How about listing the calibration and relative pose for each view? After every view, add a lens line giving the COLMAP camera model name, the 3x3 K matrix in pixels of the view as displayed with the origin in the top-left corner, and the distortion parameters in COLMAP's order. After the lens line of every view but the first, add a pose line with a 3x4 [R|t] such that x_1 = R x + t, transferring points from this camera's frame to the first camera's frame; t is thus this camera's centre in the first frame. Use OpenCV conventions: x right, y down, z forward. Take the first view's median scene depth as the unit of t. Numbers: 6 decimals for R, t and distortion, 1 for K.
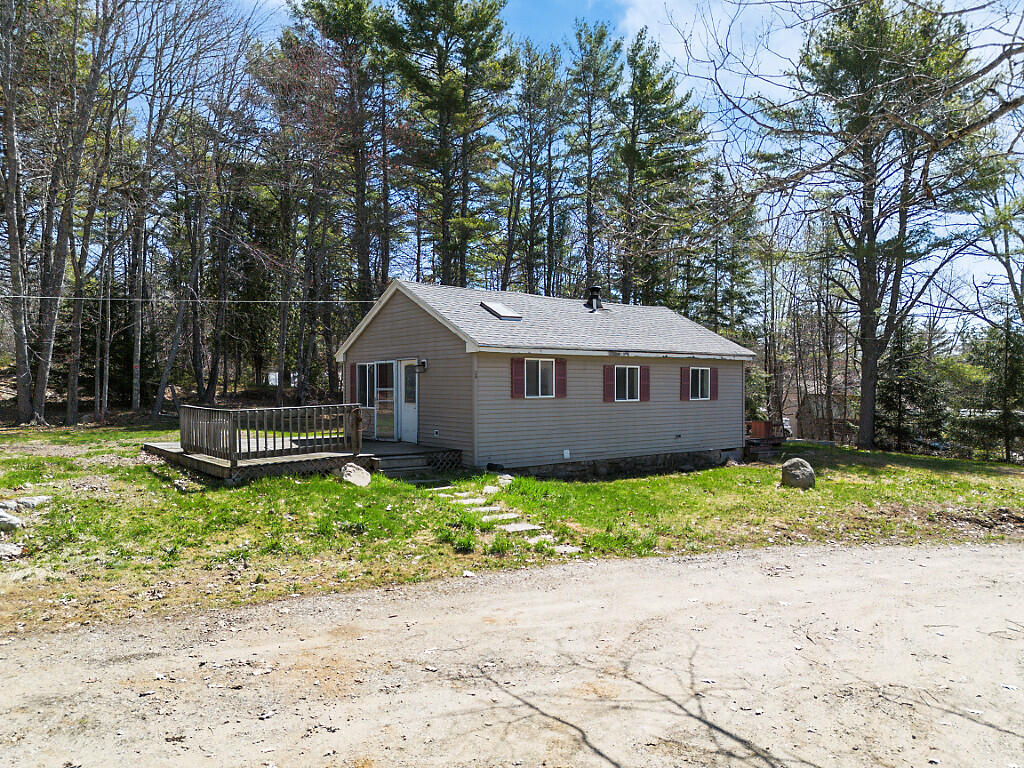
lens RADIAL K [[729.8, 0, 525.2], [0, 729.8, 381.4], [0, 0, 1]] dist [0.057000, -0.057087]
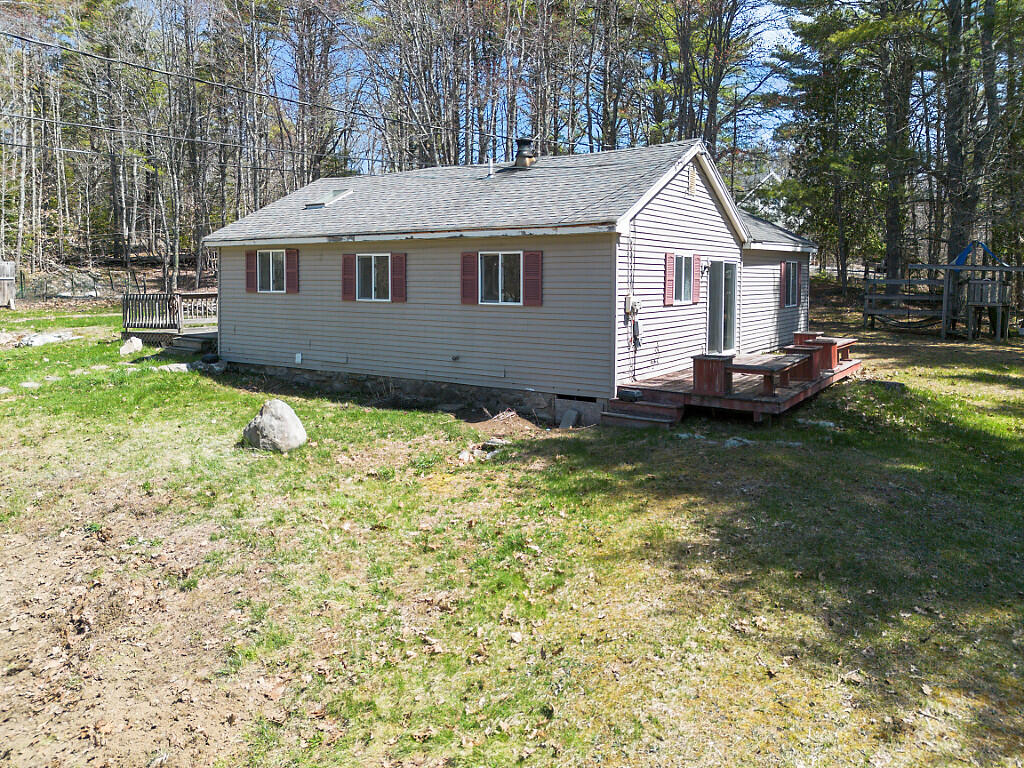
lens RADIAL K [[743.1, 0, 528.3], [0, 743.1, 340.2], [0, 0, 1]] dist [0.027225, -0.001079]
pose [[0.318635, 0.076660, -0.944773, 0.931616], [-0.001192, 0.996756, 0.080475, 0.005330], [0.947877, -0.024516, 0.317692, 0.919354]]
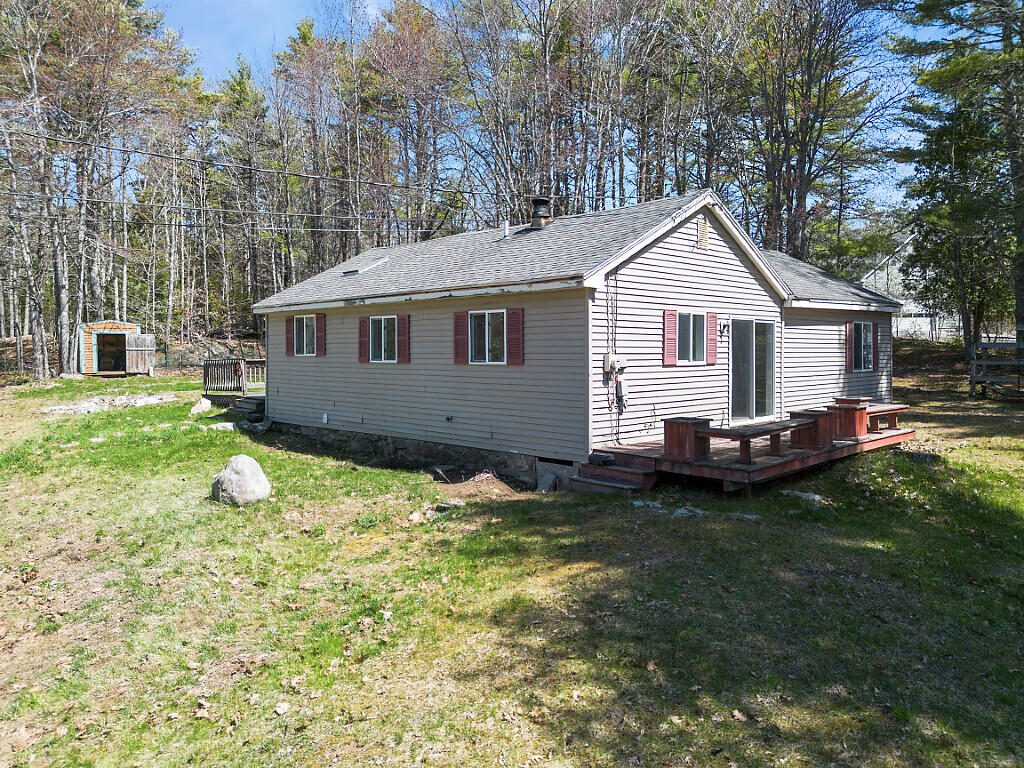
lens RADIAL K [[729.8, 0, 525.2], [0, 729.8, 381.4], [0, 0, 1]] dist [0.057000, -0.057087]
pose [[0.128267, 0.038566, -0.990990, 0.933457], [0.003490, 0.999220, 0.039338, 0.017381], [0.991734, -0.008504, 0.128032, 1.064122]]
